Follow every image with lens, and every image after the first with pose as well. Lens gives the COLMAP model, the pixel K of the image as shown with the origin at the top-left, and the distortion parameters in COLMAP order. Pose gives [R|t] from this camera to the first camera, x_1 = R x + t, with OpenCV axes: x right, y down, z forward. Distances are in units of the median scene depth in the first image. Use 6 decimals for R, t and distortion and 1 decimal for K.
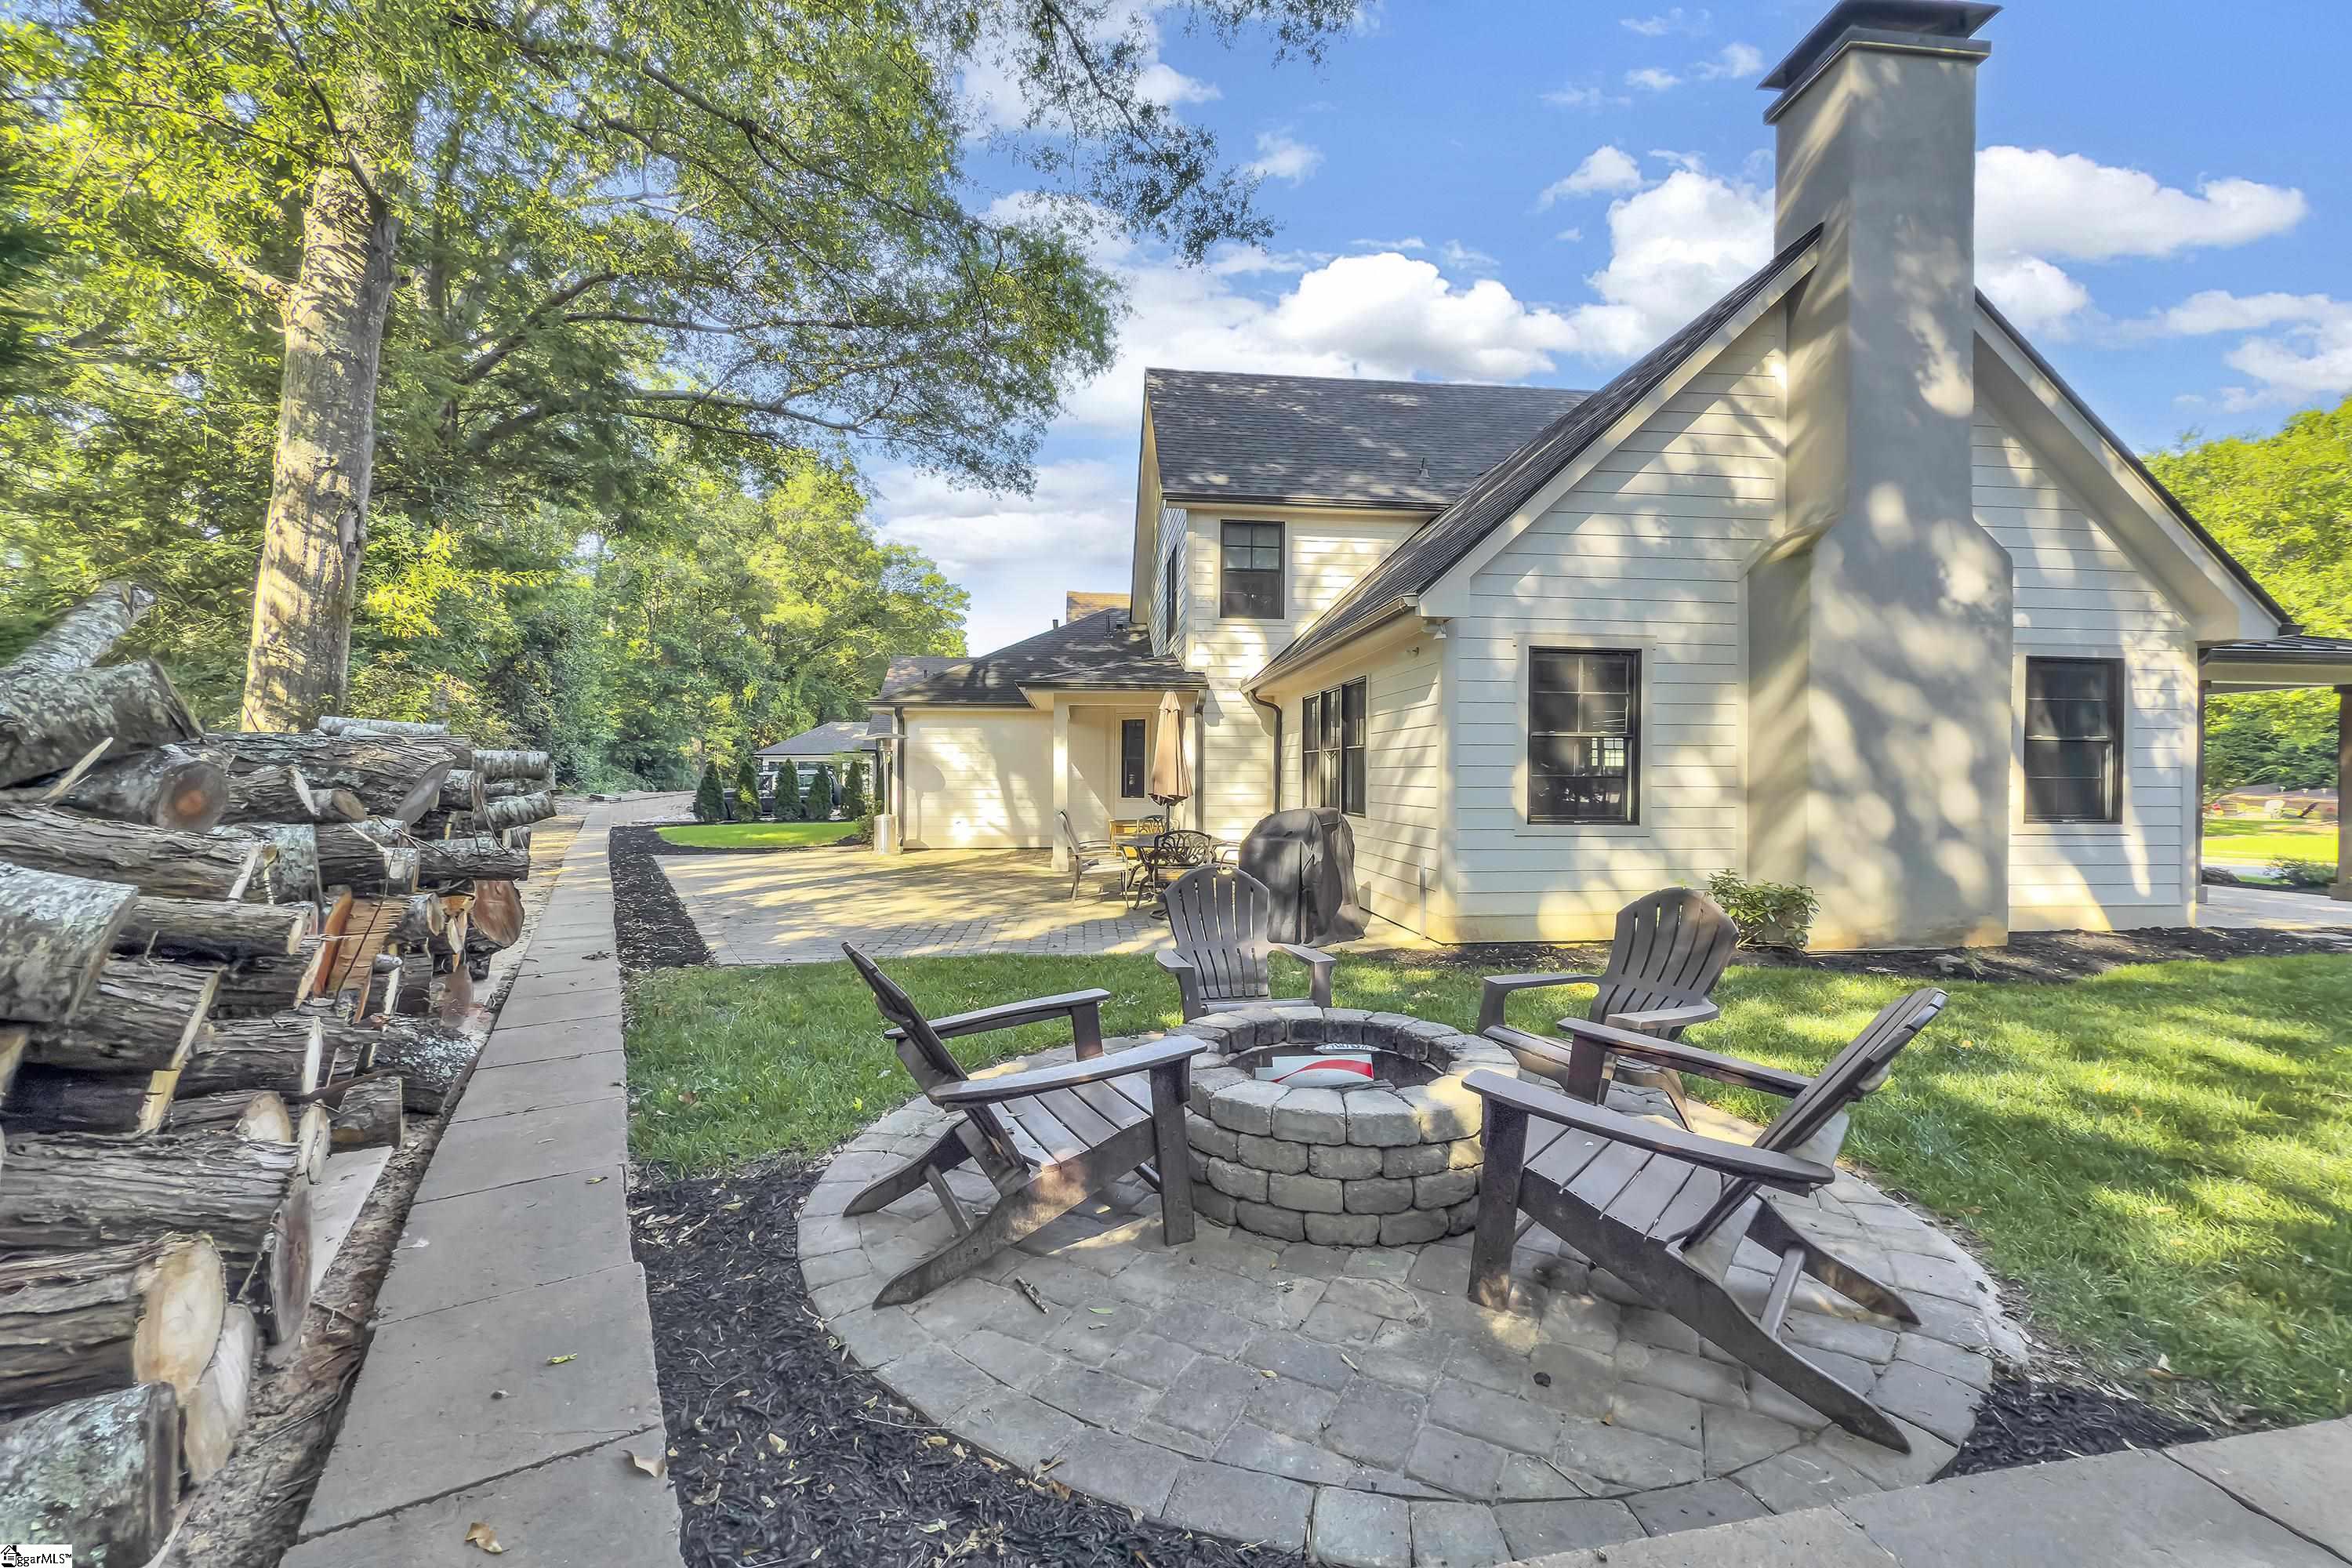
lens RADIAL K [[945.4, 0, 1175.4], [0, 945.4, 779.1], [0, 0, 1]] dist [-0.002223, -0.000150]
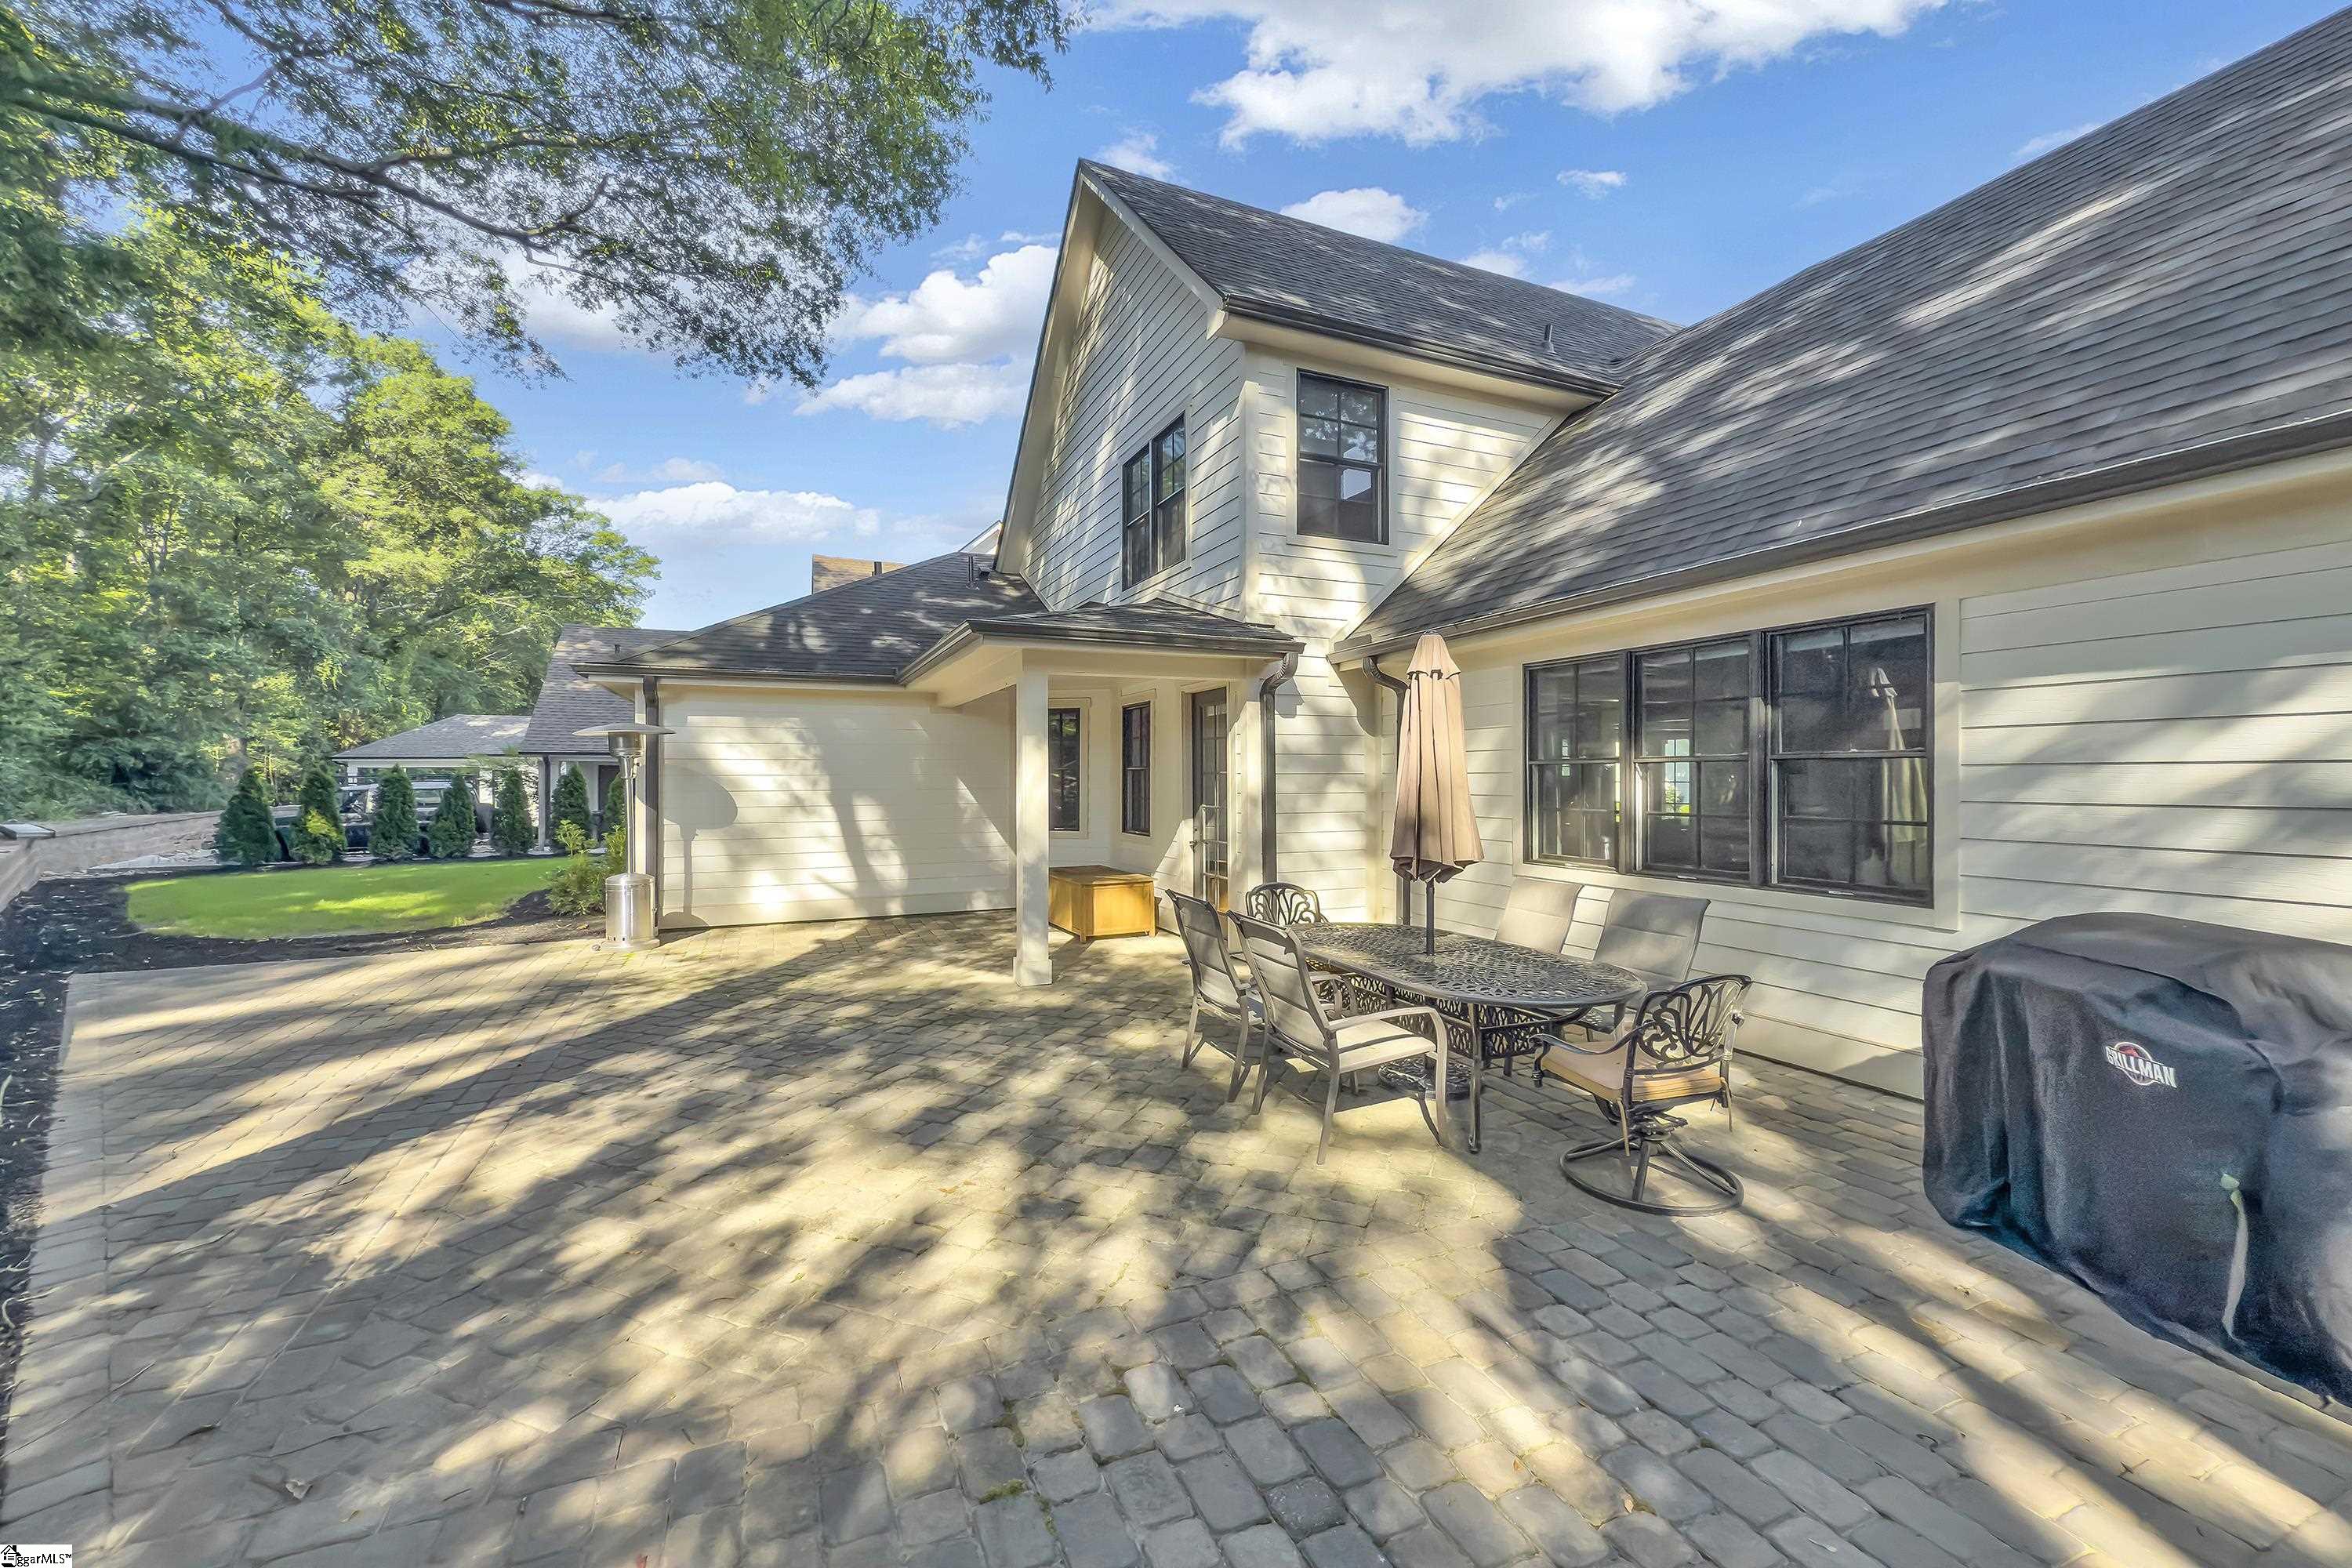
lens RADIAL K [[945.4, 0, 1179.9], [0, 945.4, 786.9], [0, 0, 1]] dist [-0.002223, -0.000150]
pose [[0.952099, -0.005754, 0.305734, -0.065035], [0.004464, 0.999978, 0.004918, -0.005488], [-0.305756, -0.003318, 0.952104, 0.148093]]
